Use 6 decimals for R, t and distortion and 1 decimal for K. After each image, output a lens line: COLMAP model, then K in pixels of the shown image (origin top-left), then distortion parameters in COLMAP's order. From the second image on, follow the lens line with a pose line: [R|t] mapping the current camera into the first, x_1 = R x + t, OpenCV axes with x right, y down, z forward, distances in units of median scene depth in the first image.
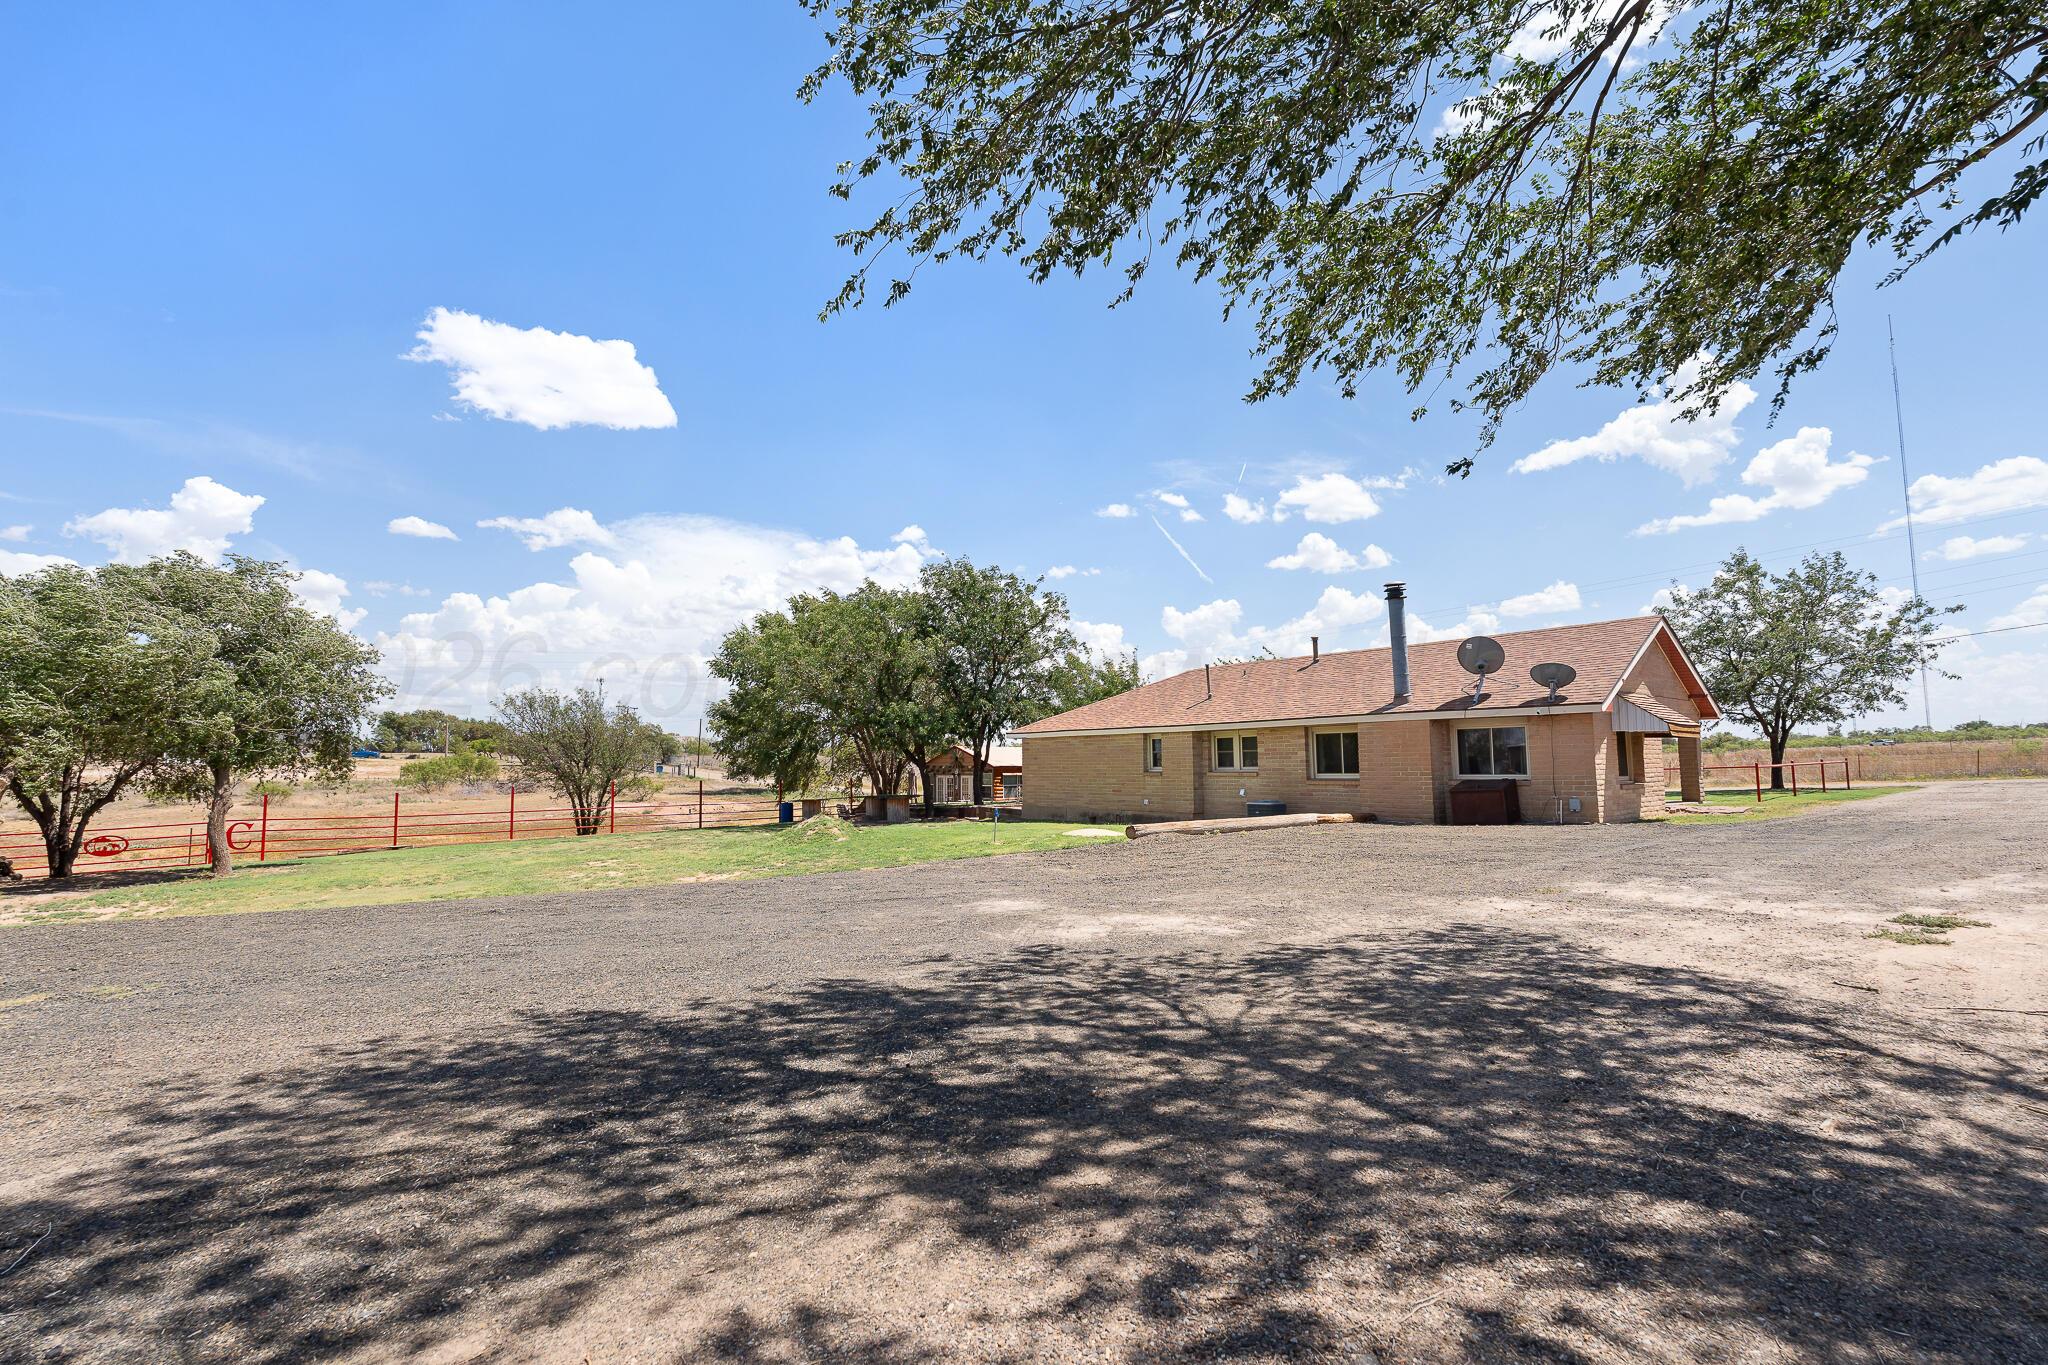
lens RADIAL K [[906.4, 0, 1027.8], [0, 906.4, 683.1], [0, 0, 1]] dist [-0.002675, -0.000015]
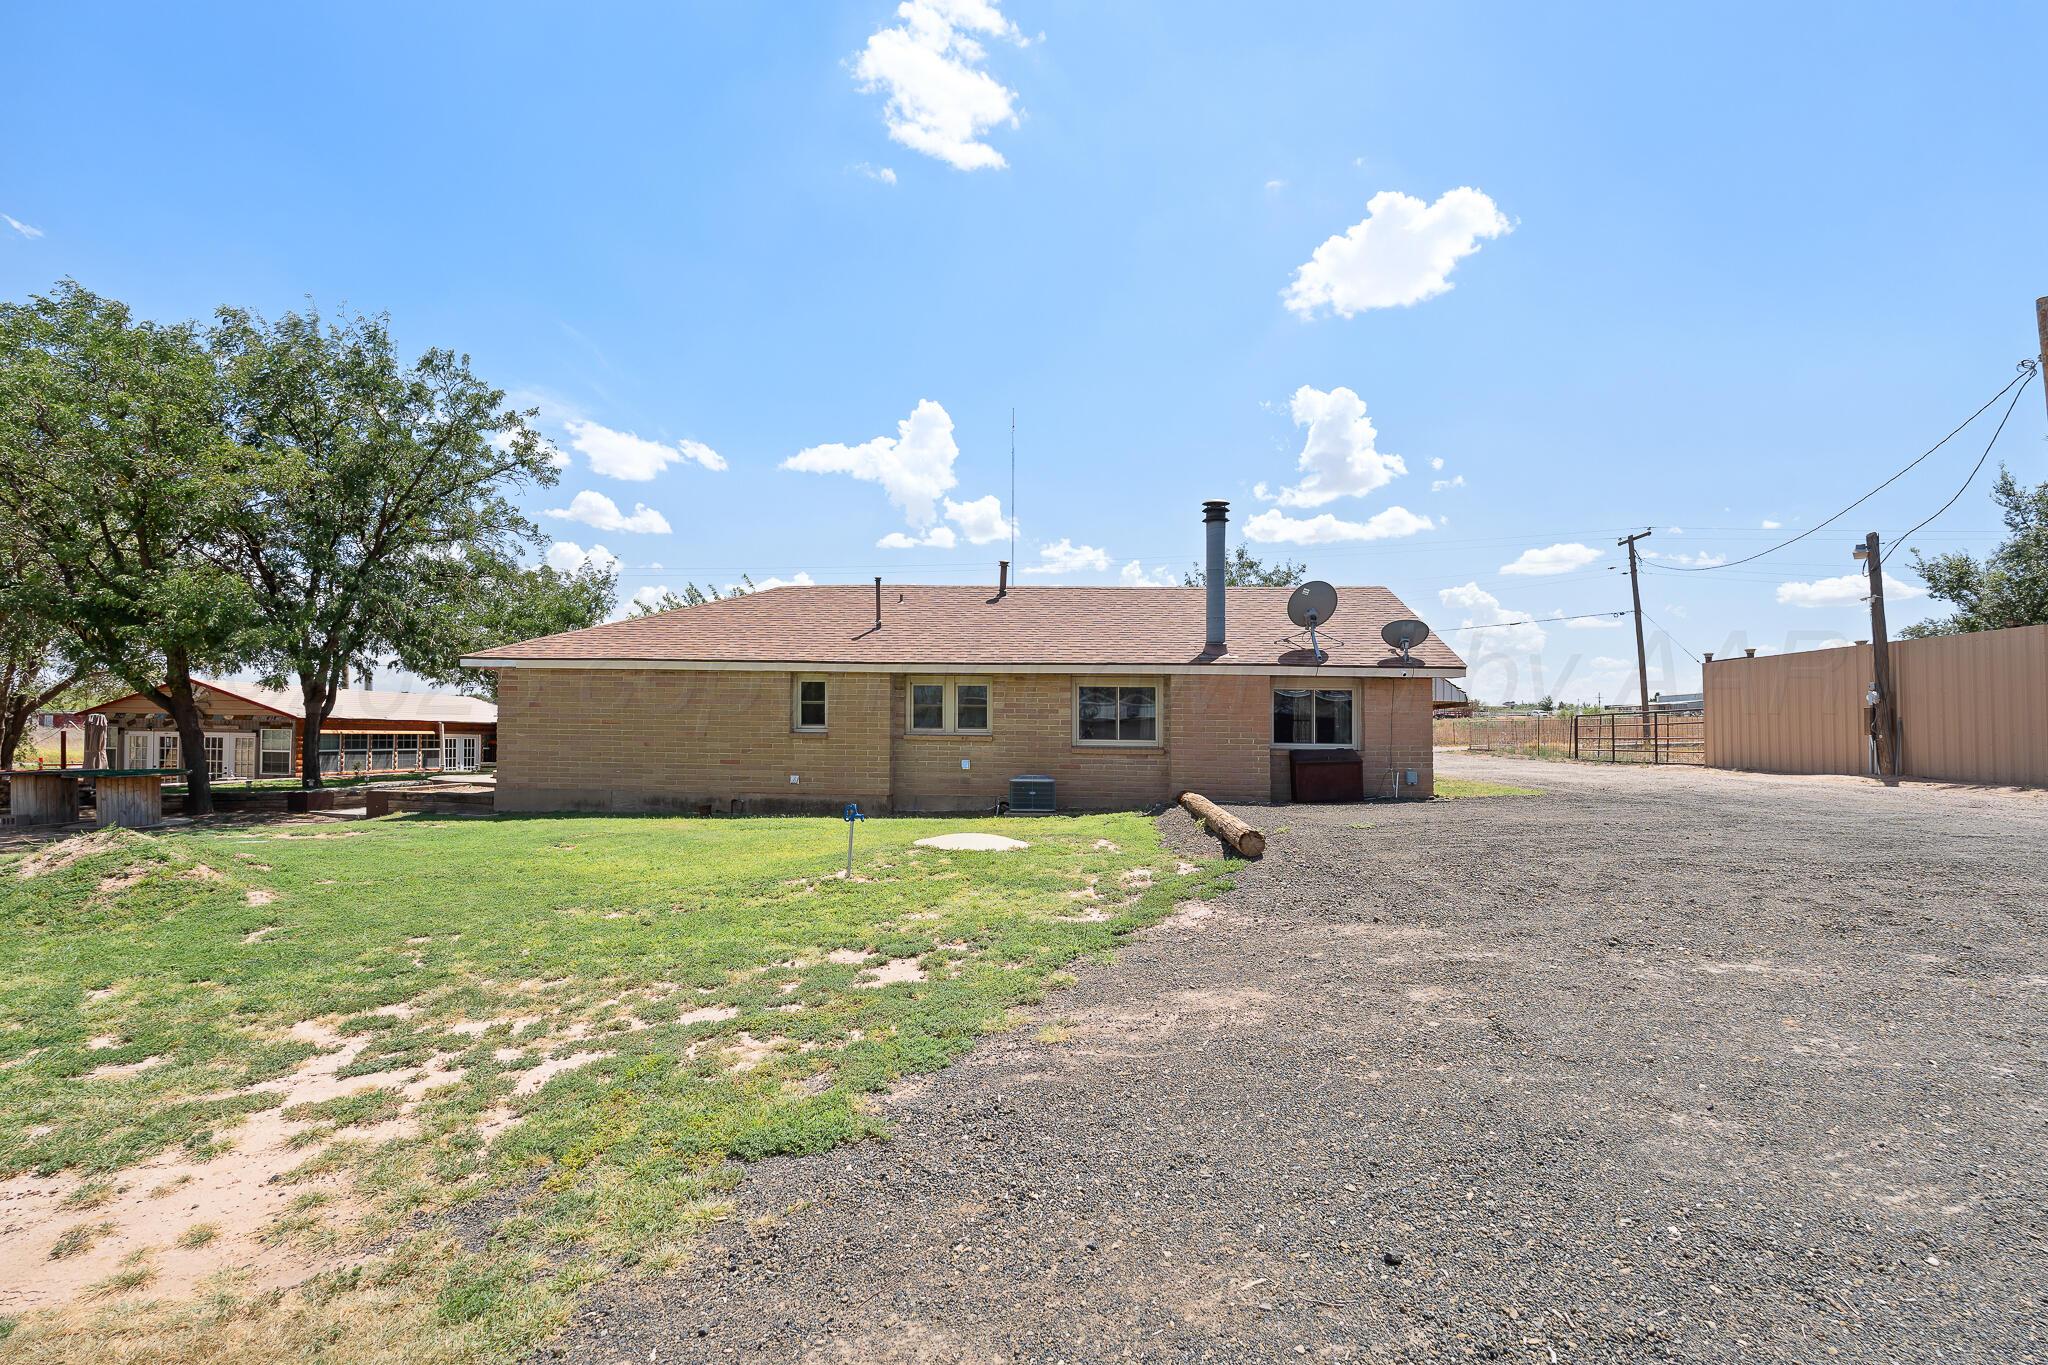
lens RADIAL K [[906.4, 0, 1027.8], [0, 906.4, 683.1], [0, 0, 1]] dist [-0.002675, -0.000015]
pose [[0.675825, 0.061703, 0.734474, -0.240723], [-0.085426, 0.996331, -0.005097, 0.056273], [-0.732095, -0.059298, 0.678617, 0.487315]]
